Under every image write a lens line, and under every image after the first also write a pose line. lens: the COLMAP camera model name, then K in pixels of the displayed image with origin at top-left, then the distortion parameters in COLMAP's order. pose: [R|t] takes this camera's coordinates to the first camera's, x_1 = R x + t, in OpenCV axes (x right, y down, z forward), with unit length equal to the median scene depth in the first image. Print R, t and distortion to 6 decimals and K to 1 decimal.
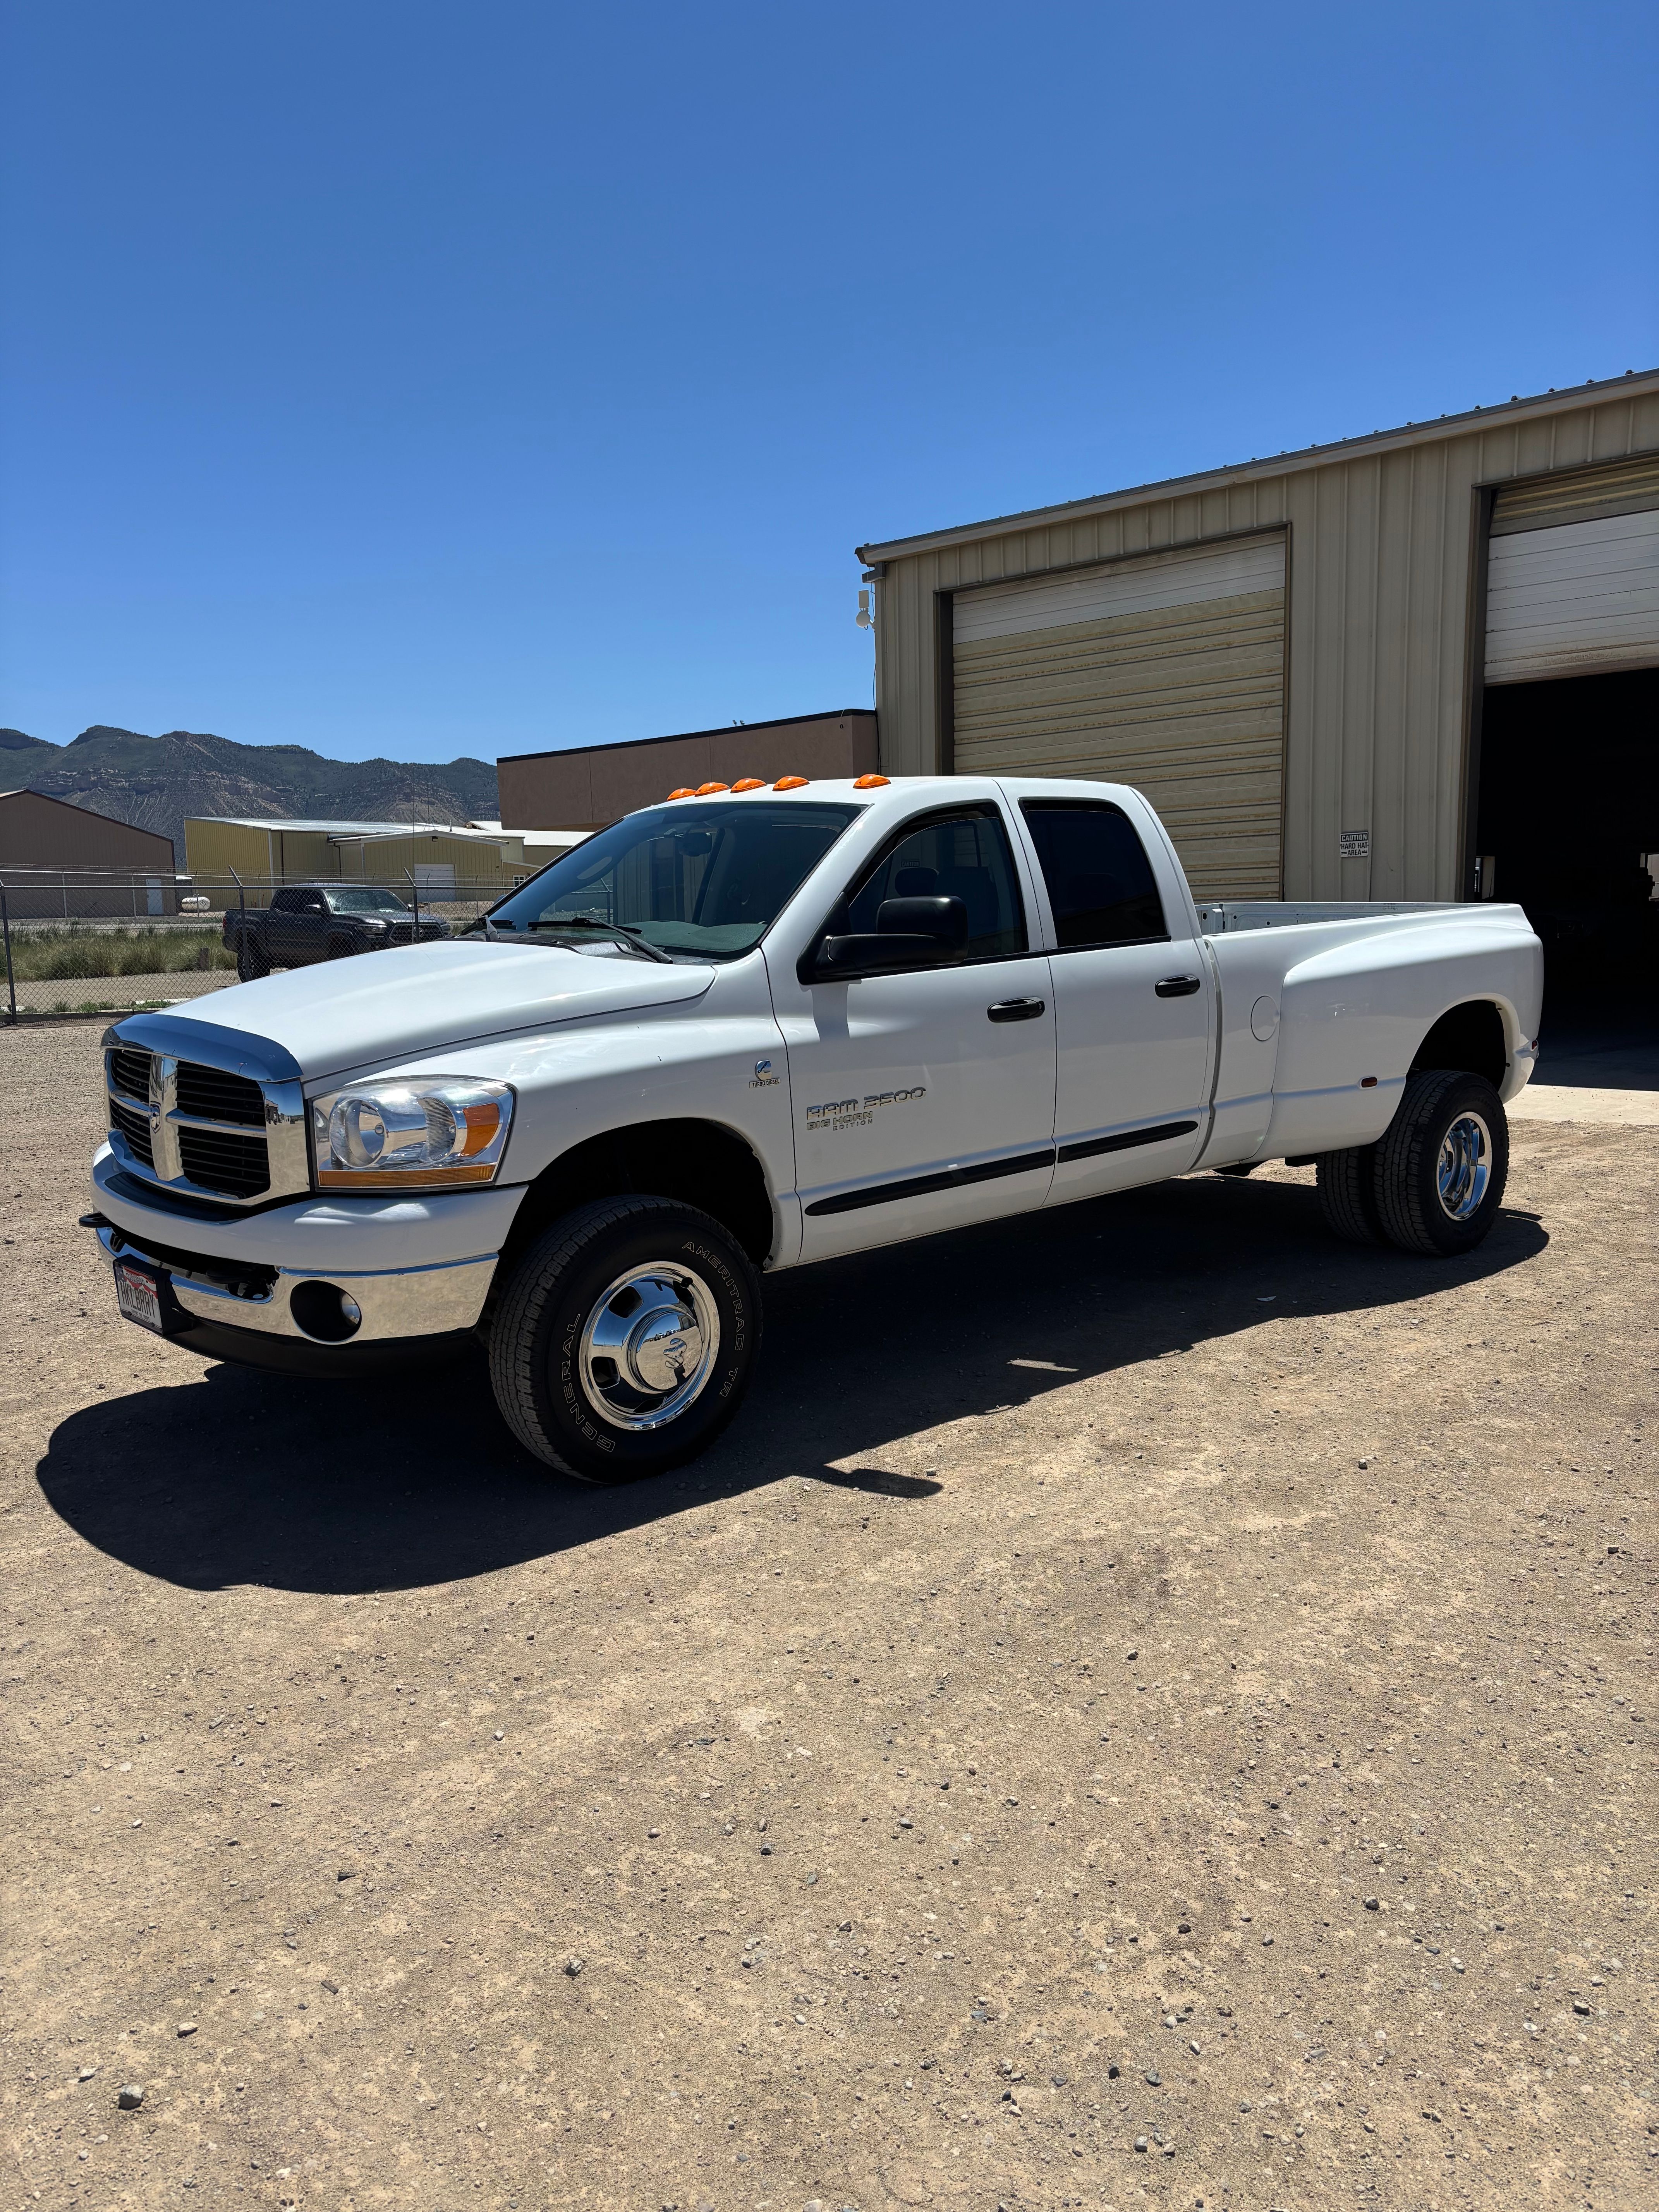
lens RADIAL K [[1666.2, 0, 827.3], [0, 1666.2, 1112.9], [0, 0, 1]] dist [0.041659, -0.045739]
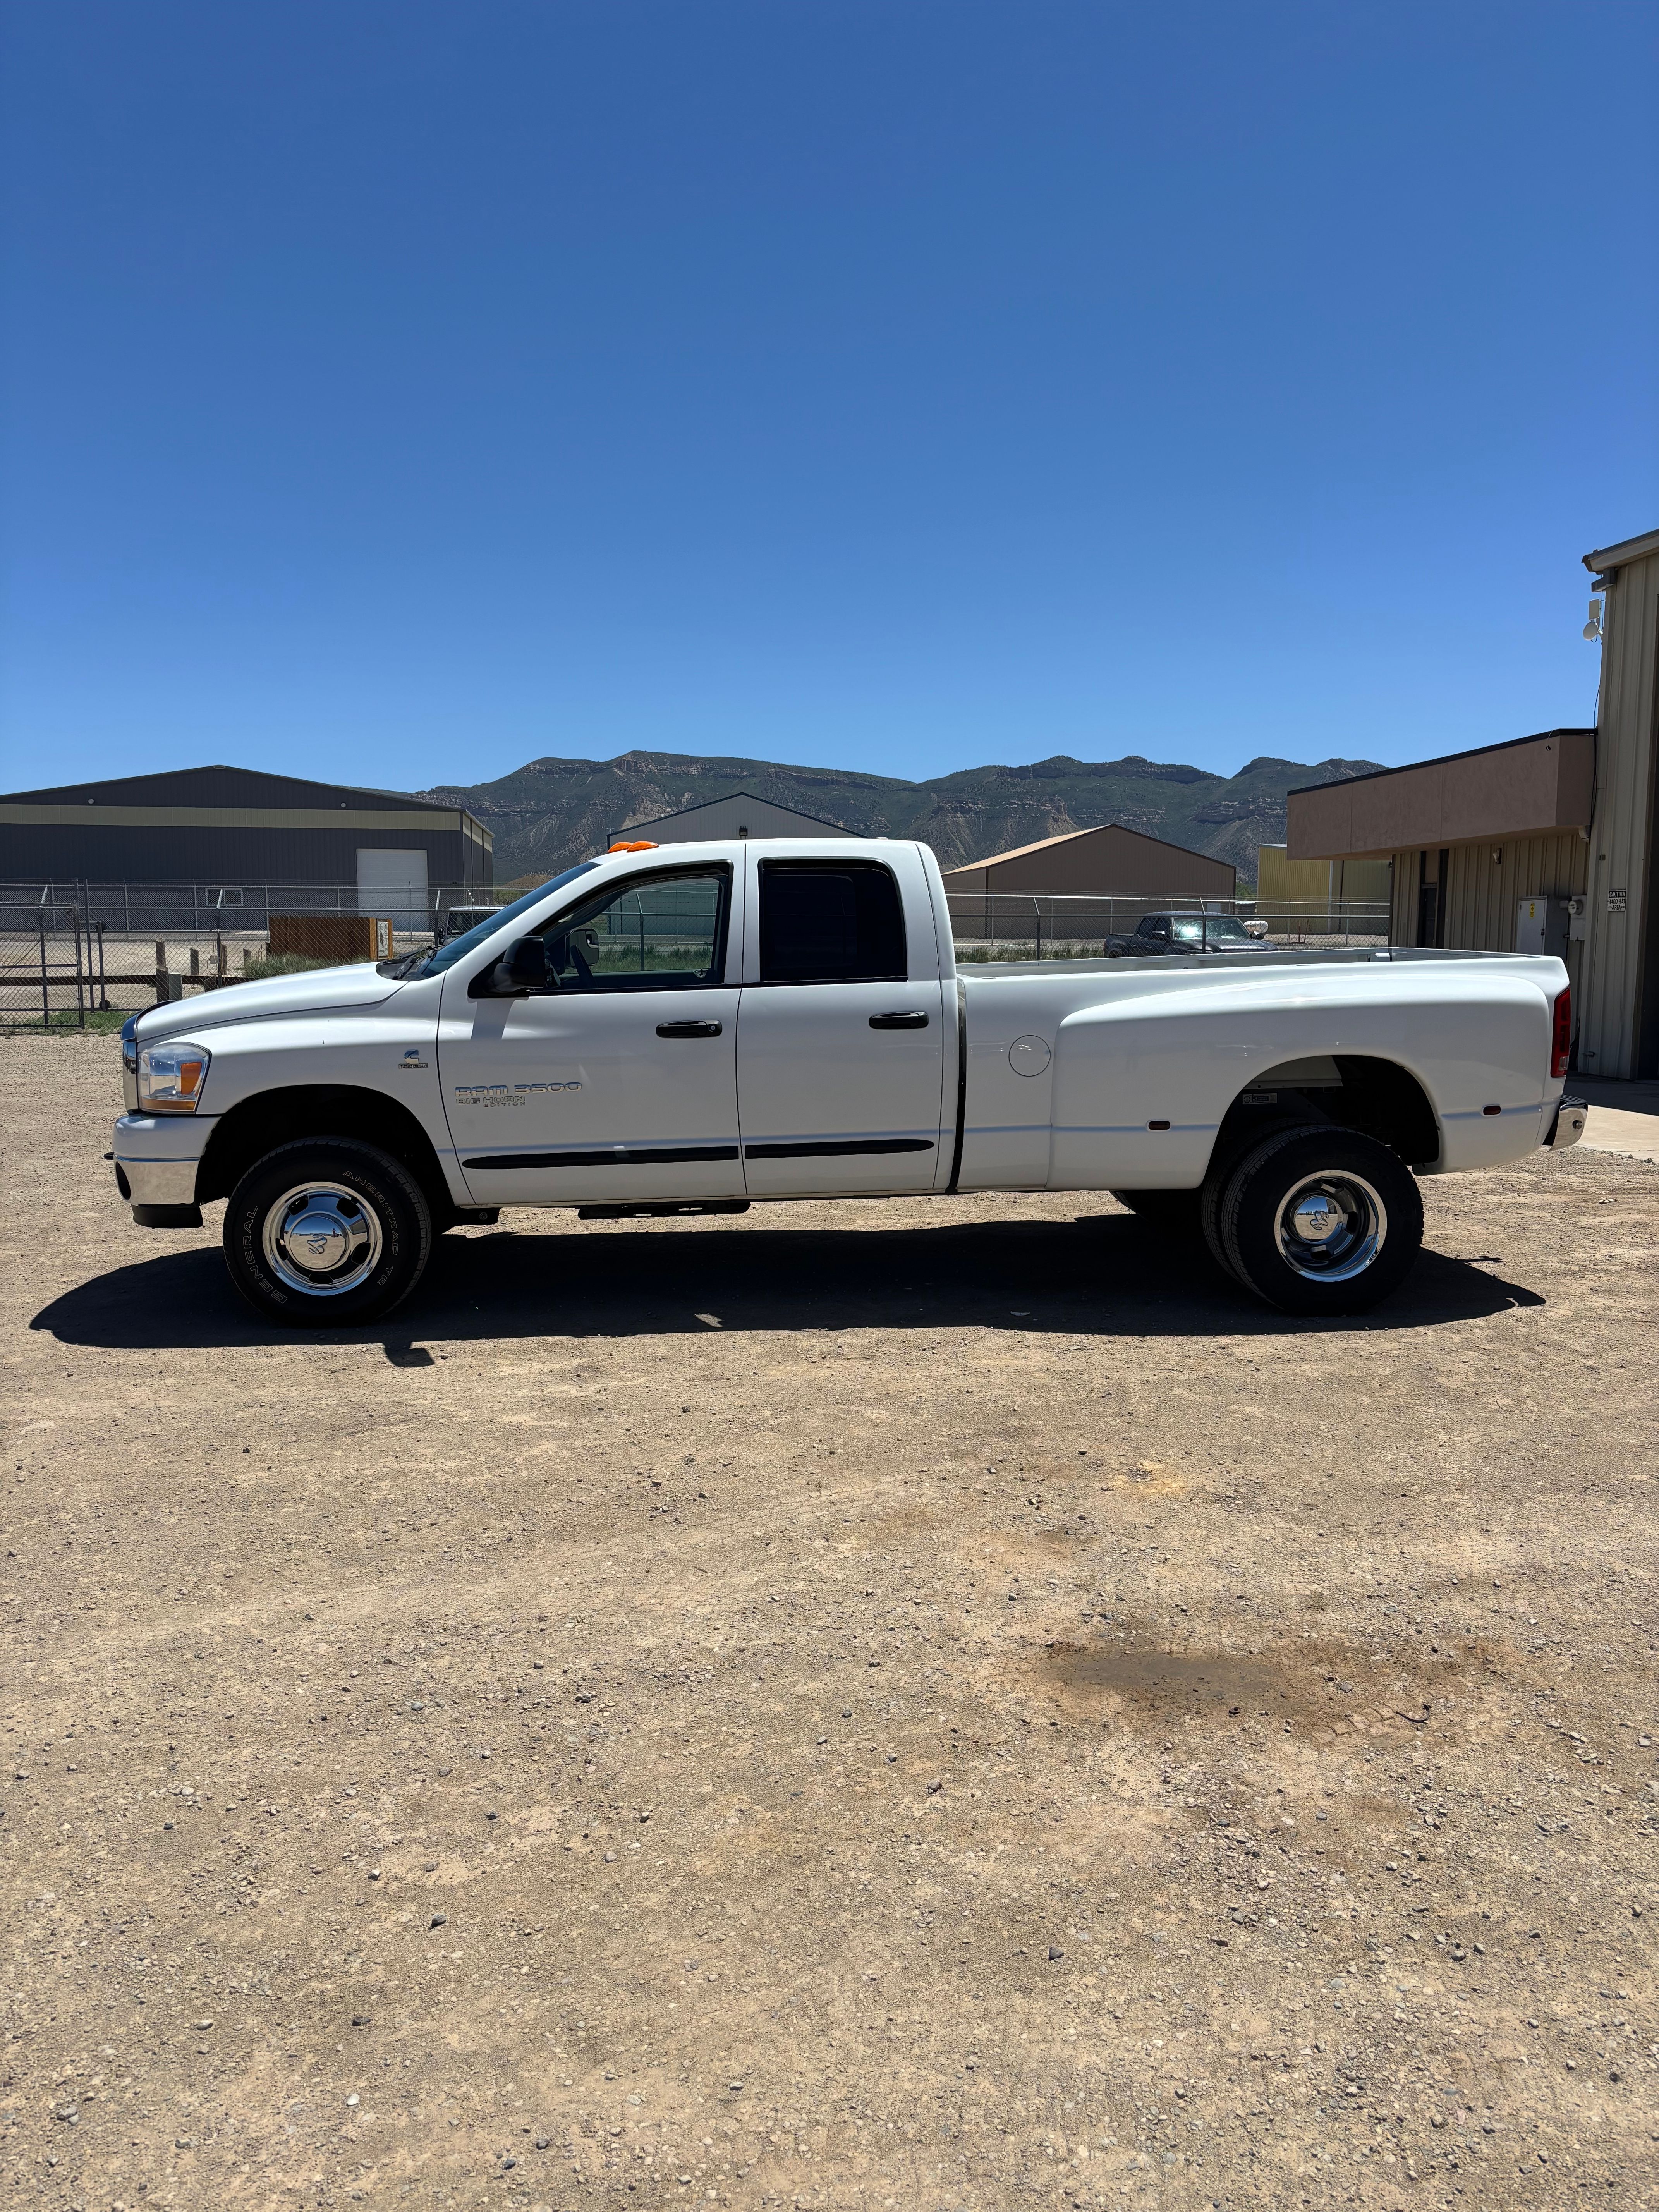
lens RADIAL K [[1666.2, 0, 827.3], [0, 1666.2, 1116.0], [0, 0, 1]] dist [0.041659, -0.045739]
pose [[0.804902, 0.084344, -0.587383, 1.020781], [-0.091272, 0.995665, 0.017899, -0.031649], [0.586346, 0.039204, 0.809111, 0.064333]]
